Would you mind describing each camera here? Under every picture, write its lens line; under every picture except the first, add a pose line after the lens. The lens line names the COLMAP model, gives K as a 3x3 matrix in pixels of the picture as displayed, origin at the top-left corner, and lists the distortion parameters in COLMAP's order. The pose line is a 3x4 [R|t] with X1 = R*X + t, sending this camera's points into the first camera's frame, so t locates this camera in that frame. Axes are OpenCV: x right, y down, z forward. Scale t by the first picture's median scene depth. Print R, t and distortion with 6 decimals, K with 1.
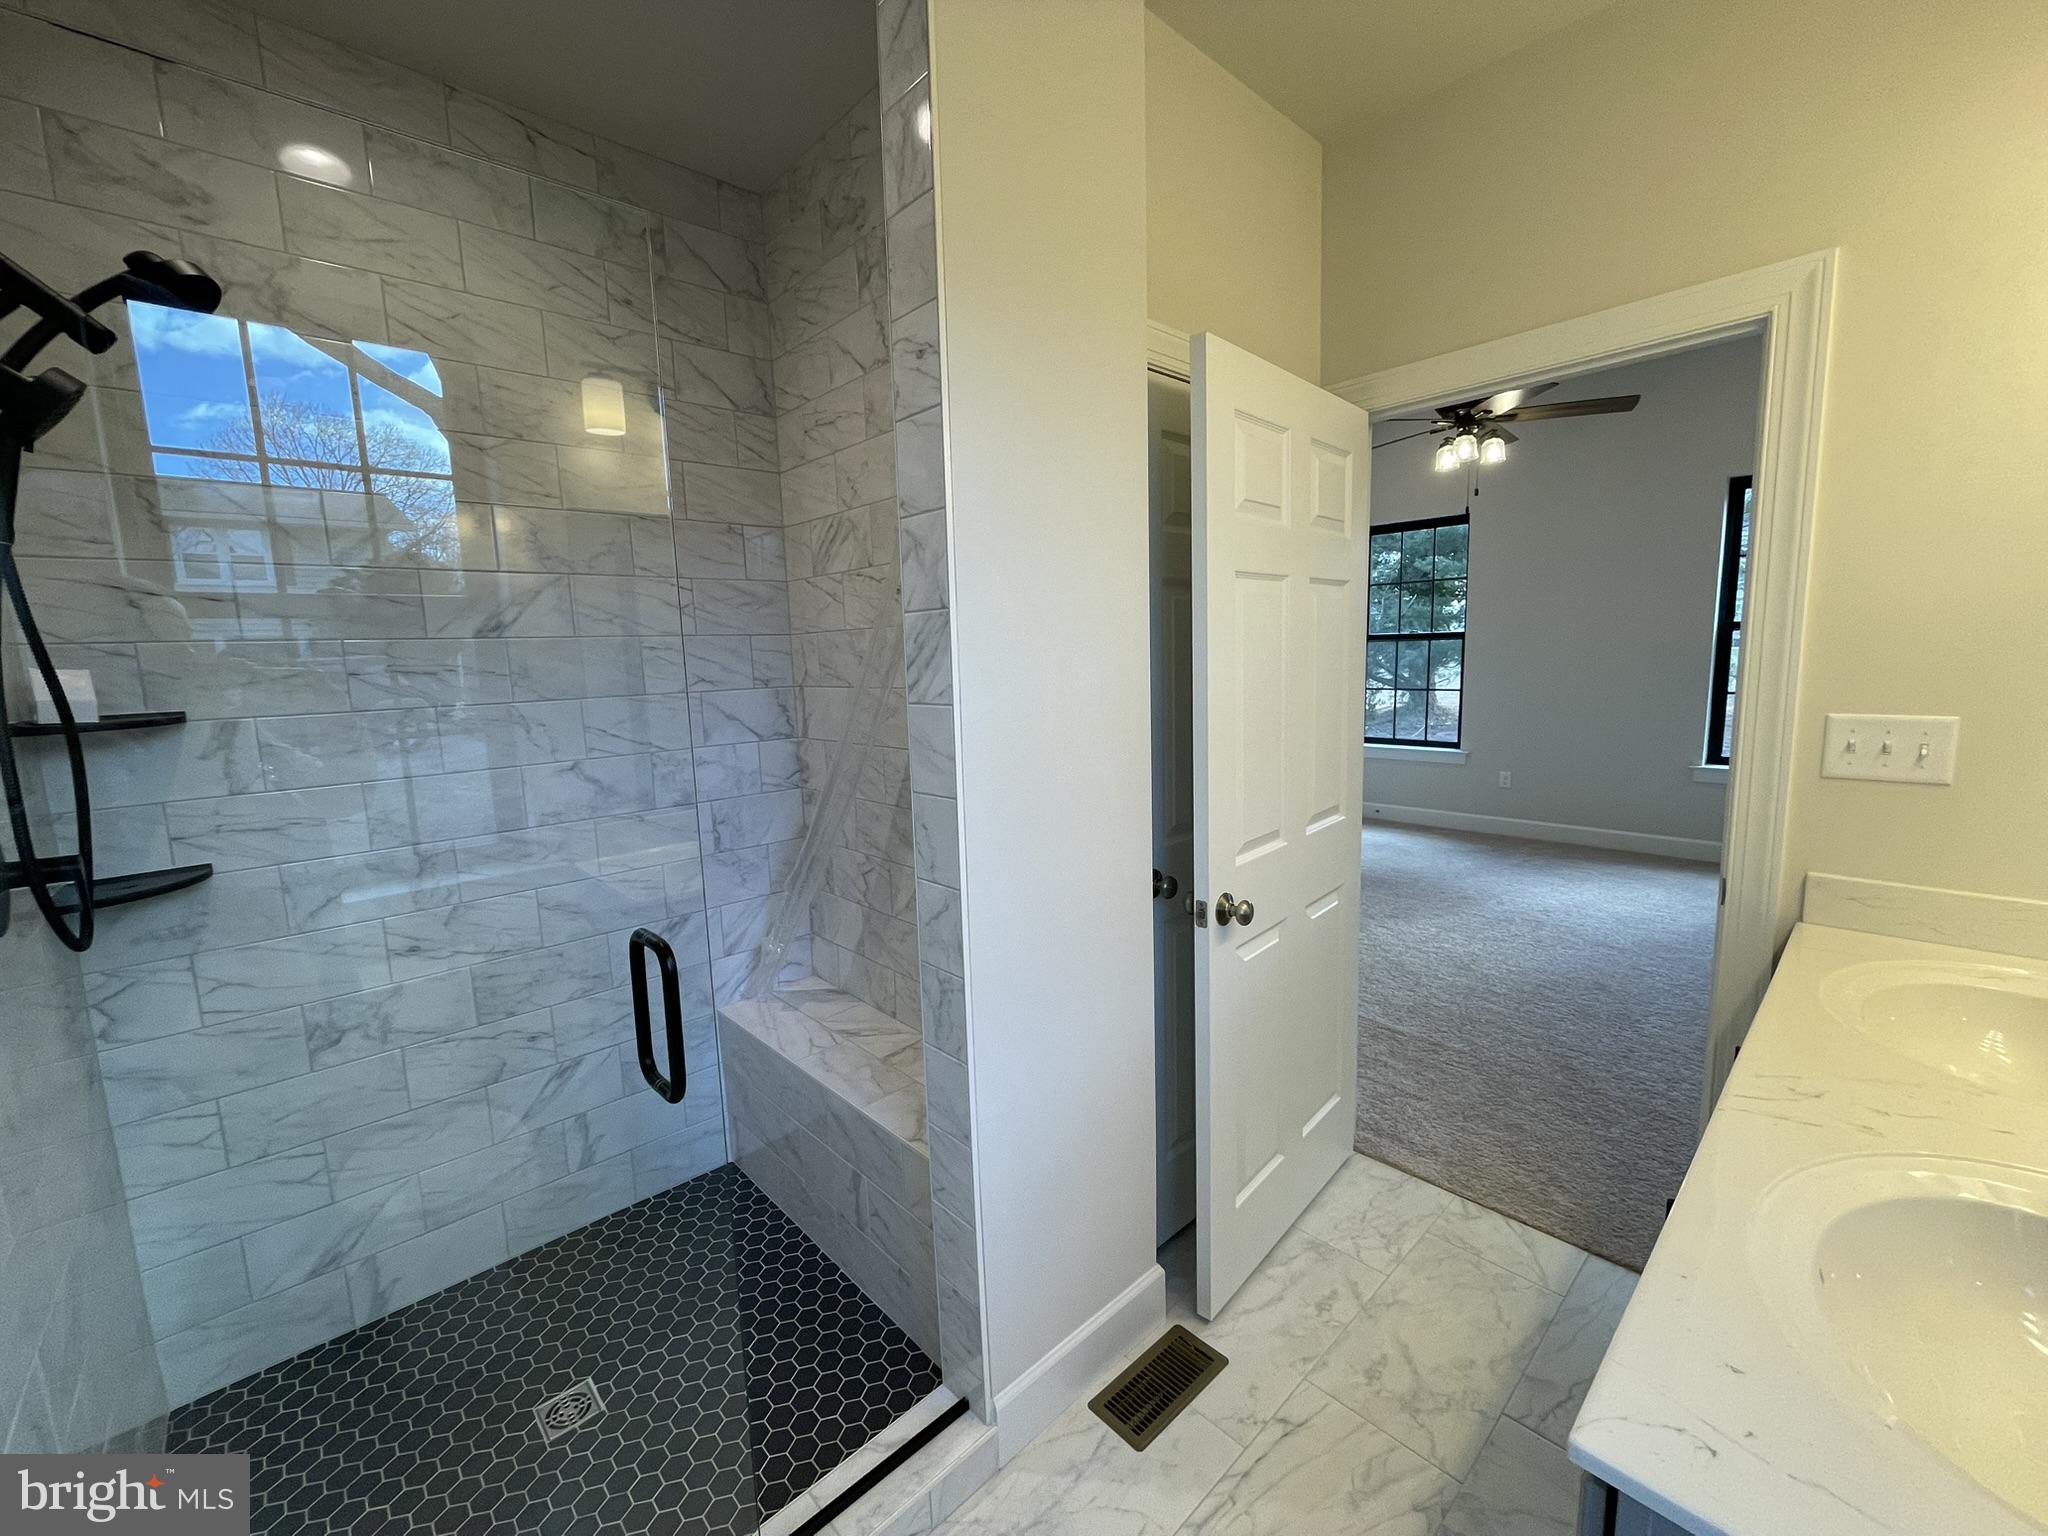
lens RADIAL K [[829.7, 0, 1024.0], [0, 829.7, 768.0], [0, 0, 1]] dist [-0.001854, -0.000321]
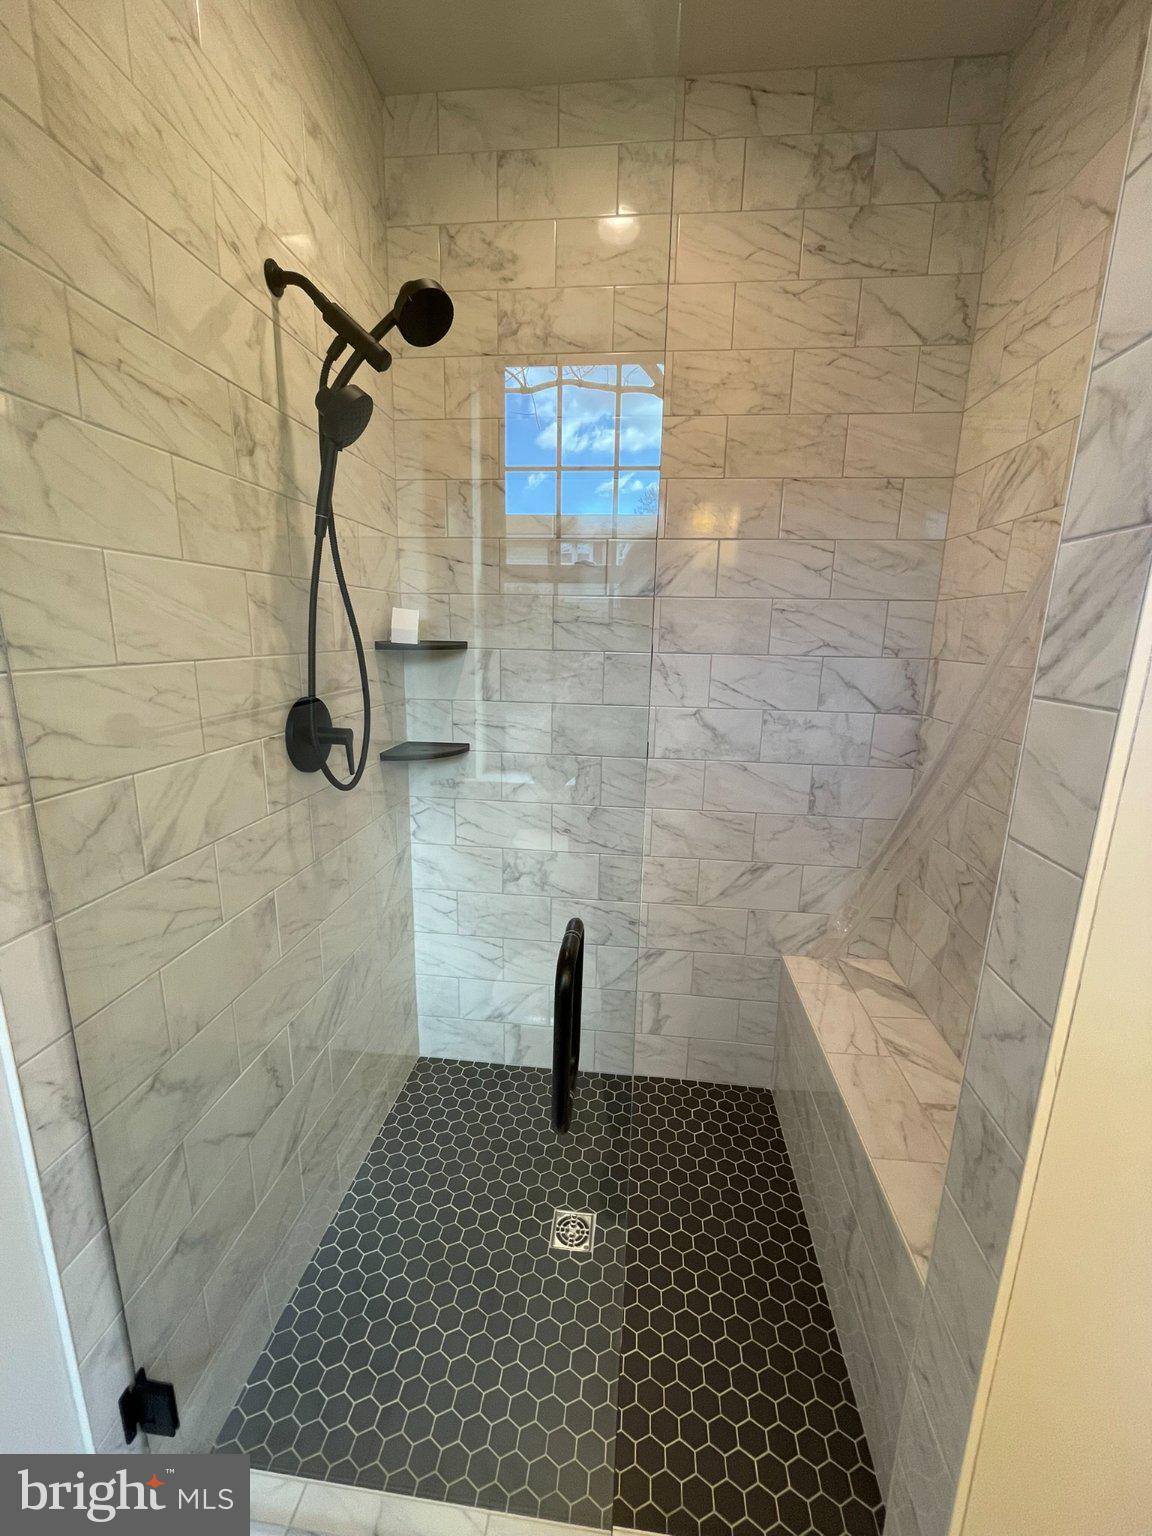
lens RADIAL K [[622.3, 0, 577.1], [0, 622.3, 765.7], [0, 0, 1]] dist [-0.001854, -0.000321]
pose [[0.654873, 0.204745, -0.727476, -0.010603], [-0.145018, 0.978758, 0.144922, -0.030842], [0.741694, 0.010592, 0.670654, 0.300369]]
